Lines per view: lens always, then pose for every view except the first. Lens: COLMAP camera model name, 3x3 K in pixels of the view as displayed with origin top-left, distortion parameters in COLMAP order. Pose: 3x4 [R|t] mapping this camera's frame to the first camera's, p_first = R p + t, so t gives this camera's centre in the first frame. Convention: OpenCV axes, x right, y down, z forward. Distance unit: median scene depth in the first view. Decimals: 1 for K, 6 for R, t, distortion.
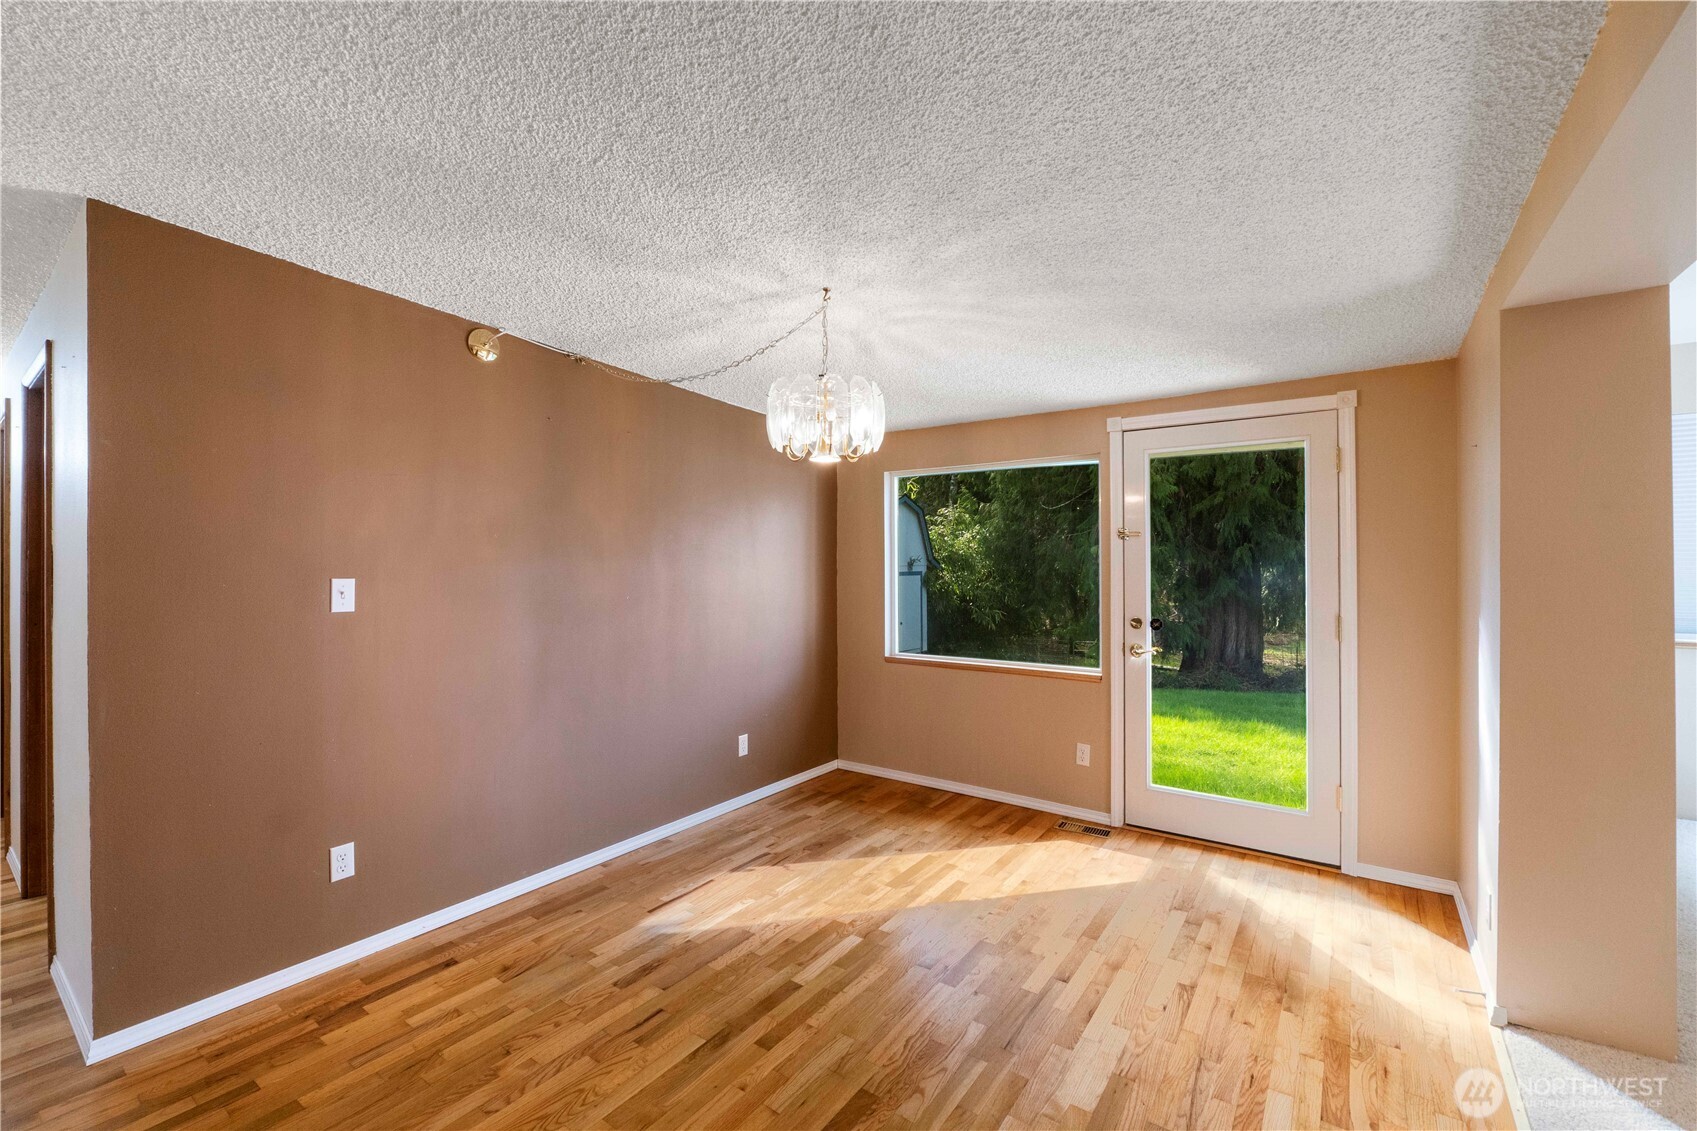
lens RADIAL K [[706.5, 0, 852.6], [0, 706.5, 565.8], [0, 0, 1]] dist [-0.003265, -0.000339]
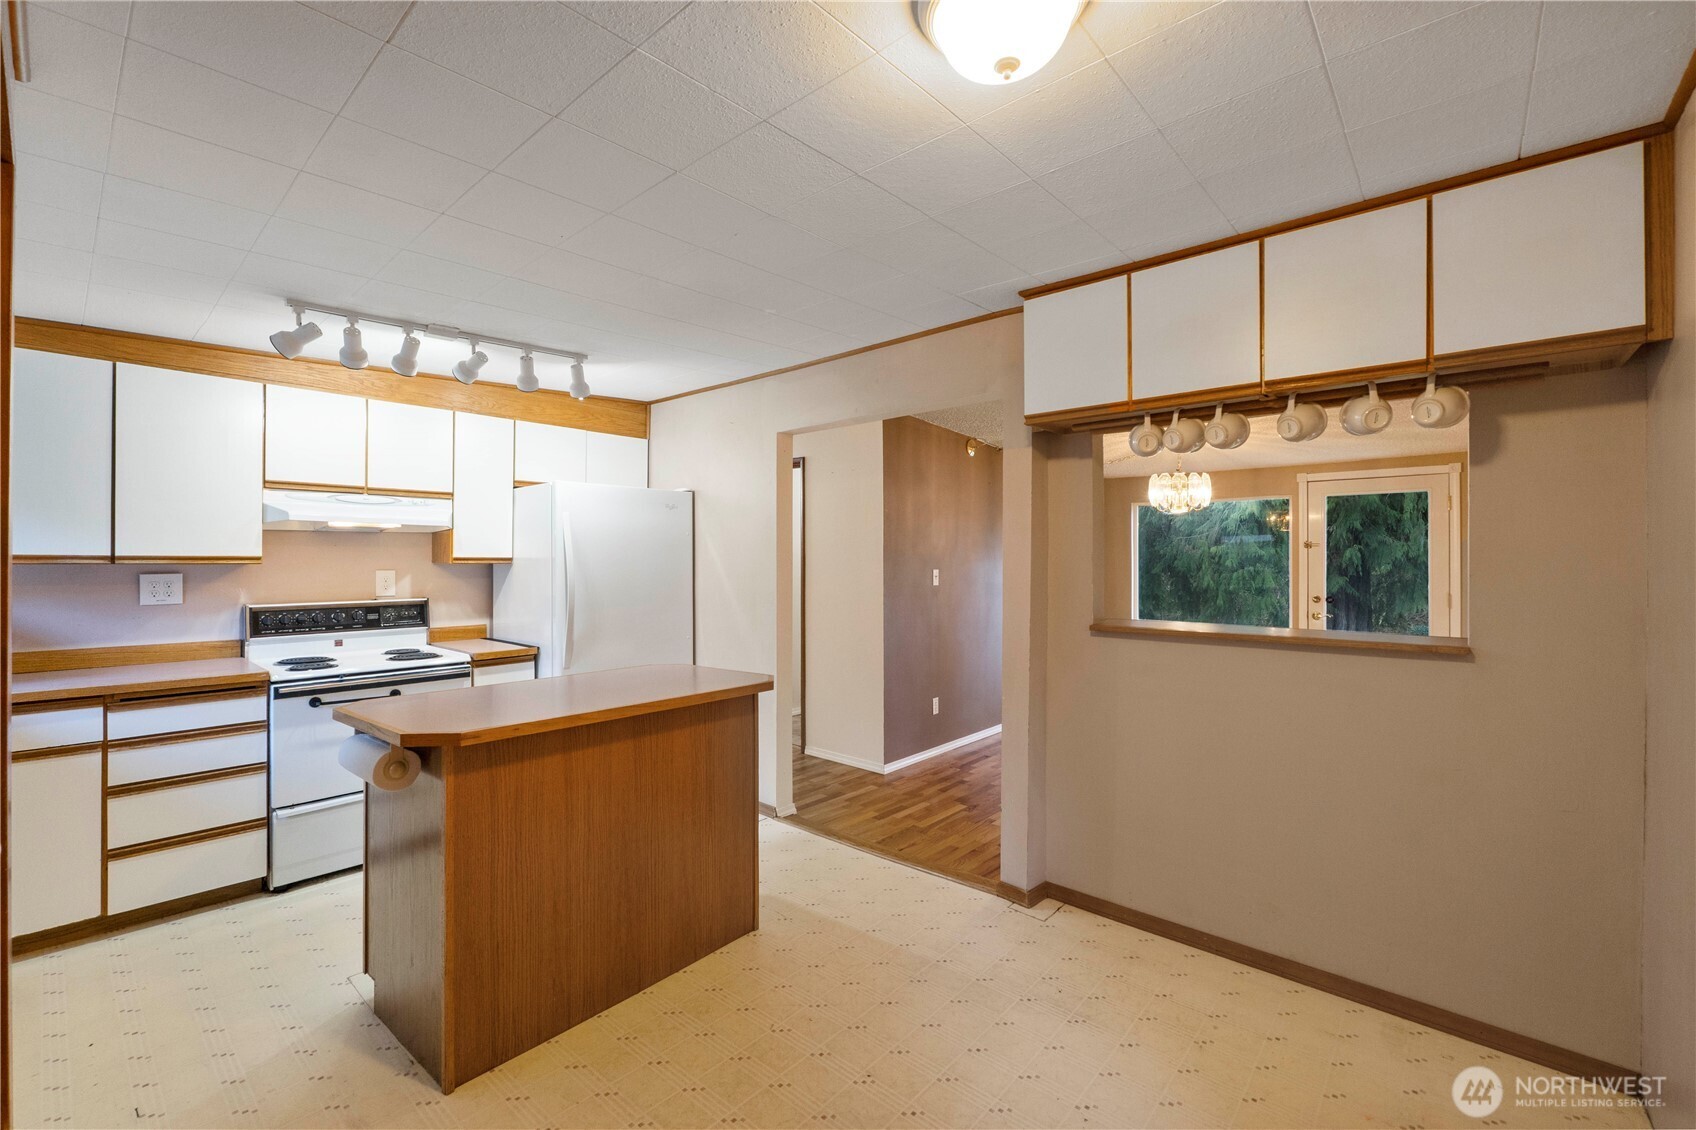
lens RADIAL K [[714.7, 0, 851.8], [0, 714.7, 559.9], [0, 0, 1]] dist [-0.000247, -0.000082]
pose [[0.996147, 0.004554, -0.087585, -0.599356], [-0.004869, 0.999982, -0.003385, 0.000561], [0.087568, 0.003798, 0.996151, -0.847891]]
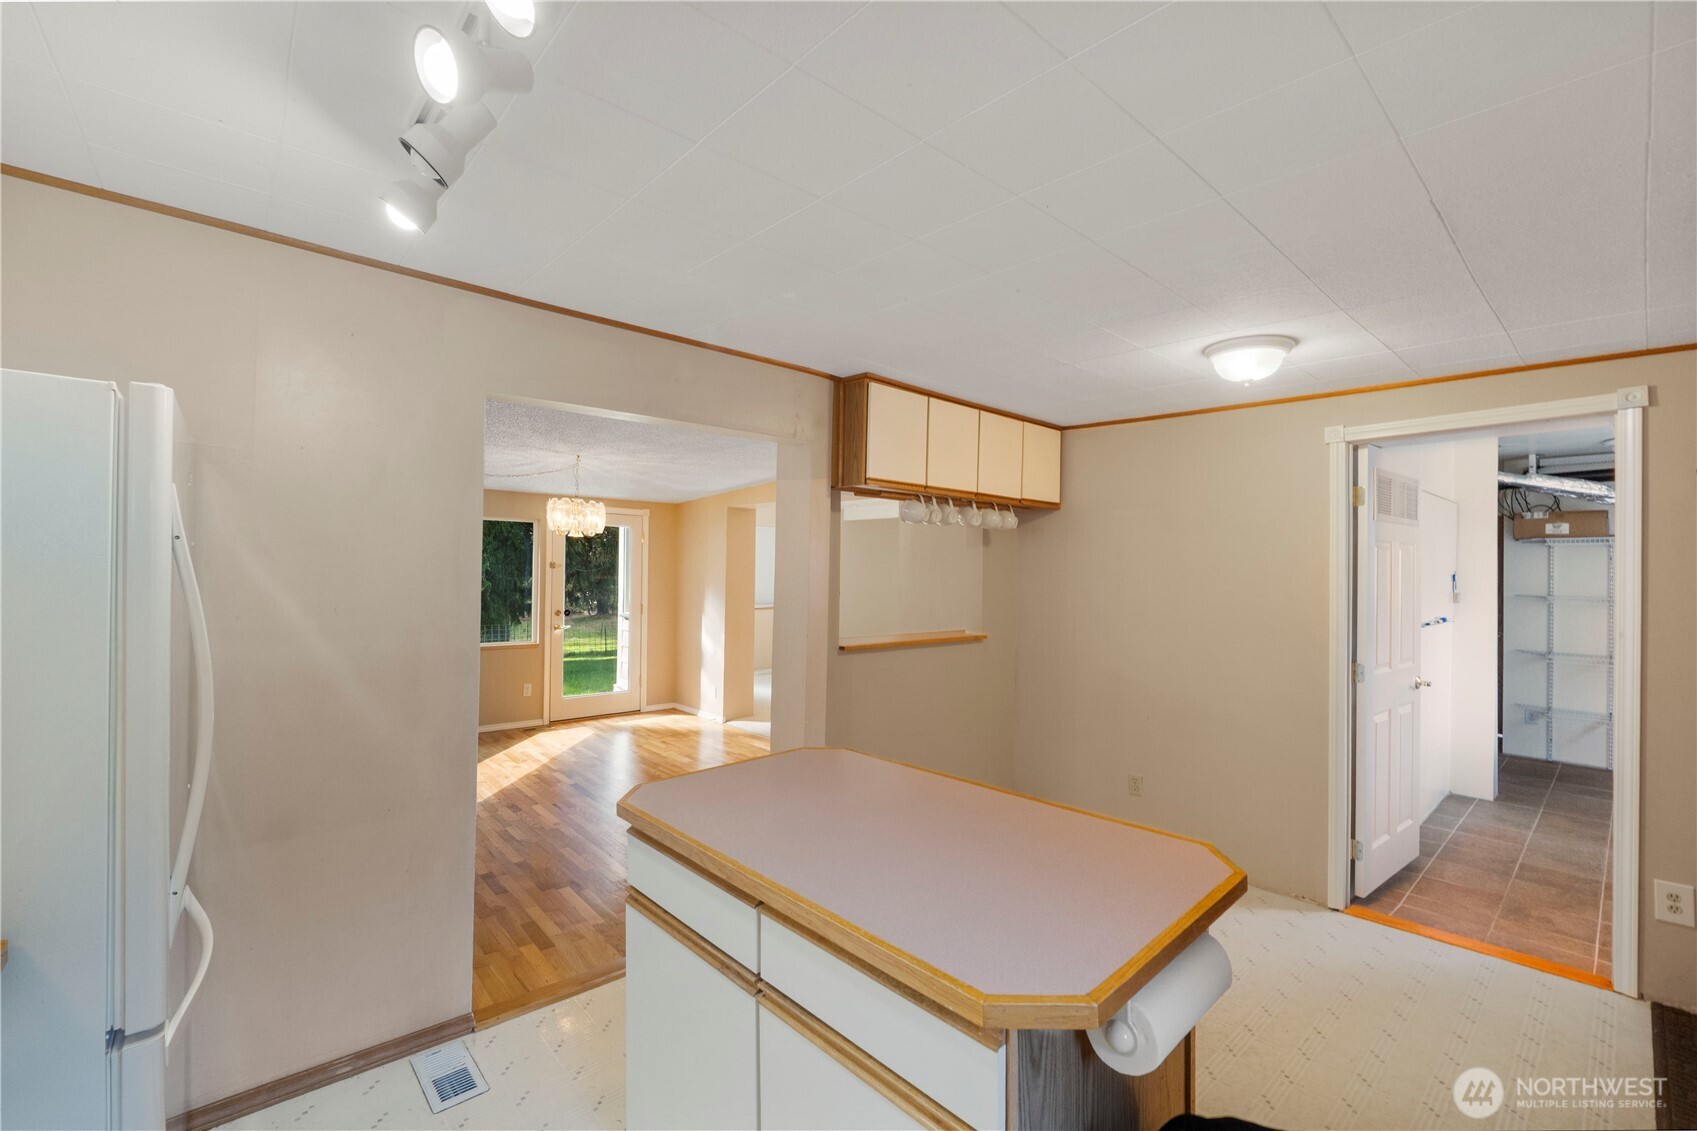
lens RADIAL K [[706.5, 0, 852.6], [0, 706.5, 565.8], [0, 0, 1]] dist [-0.003265, -0.000339]
pose [[0.219619, 0.015457, 0.975463, -1.433482], [-0.013288, 0.999829, -0.012852, -0.034656], [-0.975495, -0.010139, 0.219787, -0.202774]]
